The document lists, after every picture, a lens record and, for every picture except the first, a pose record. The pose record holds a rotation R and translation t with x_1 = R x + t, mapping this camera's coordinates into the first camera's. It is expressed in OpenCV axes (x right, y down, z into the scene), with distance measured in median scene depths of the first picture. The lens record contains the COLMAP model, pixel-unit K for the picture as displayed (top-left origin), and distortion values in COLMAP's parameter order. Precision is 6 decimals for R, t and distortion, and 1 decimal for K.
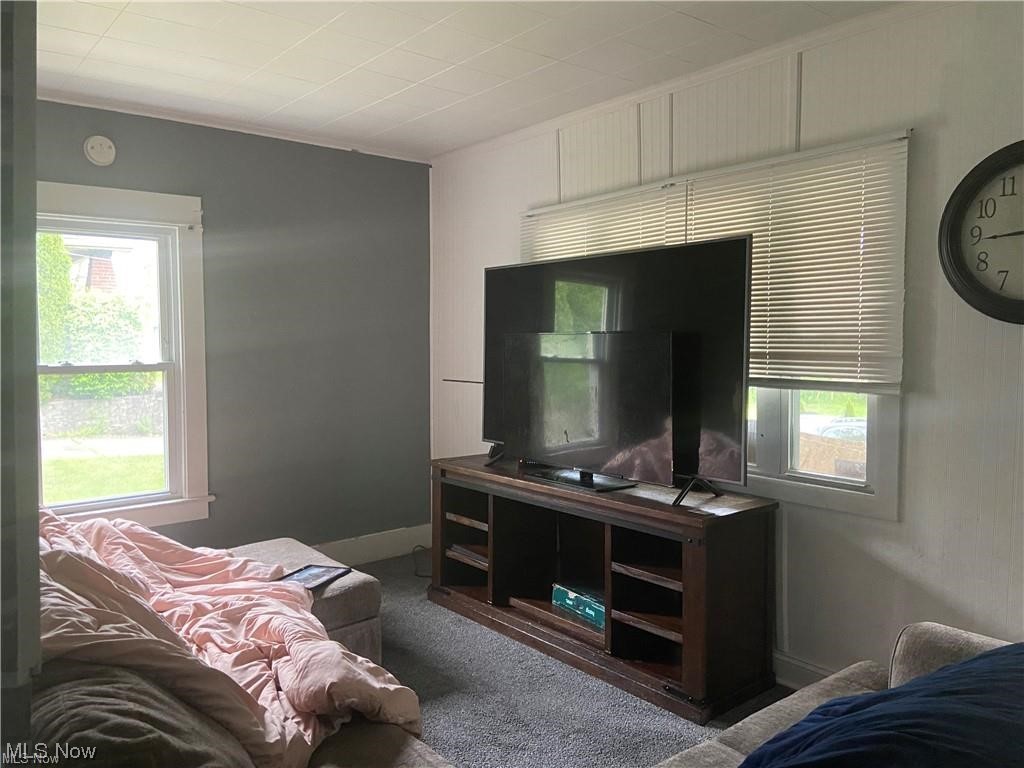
lens RADIAL K [[785.9, 0, 512.6], [0, 785.9, 385.3], [0, 0, 1]] dist [0.117476, -0.149271]
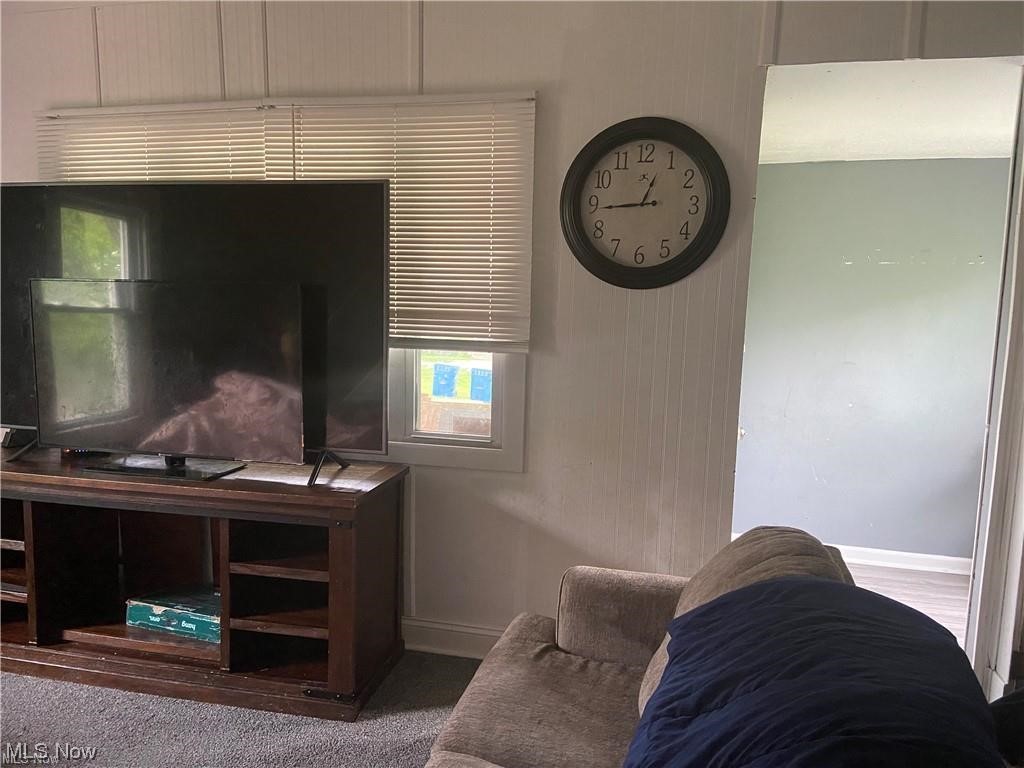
lens RADIAL K [[785.9, 0, 520.2], [0, 785.9, 385.1], [0, 0, 1]] dist [0.117476, -0.149271]
pose [[0.795331, -0.056841, 0.603505, -0.126649], [0.013949, 0.997046, 0.075524, -0.020871], [-0.606015, -0.051648, 0.793775, 0.164872]]
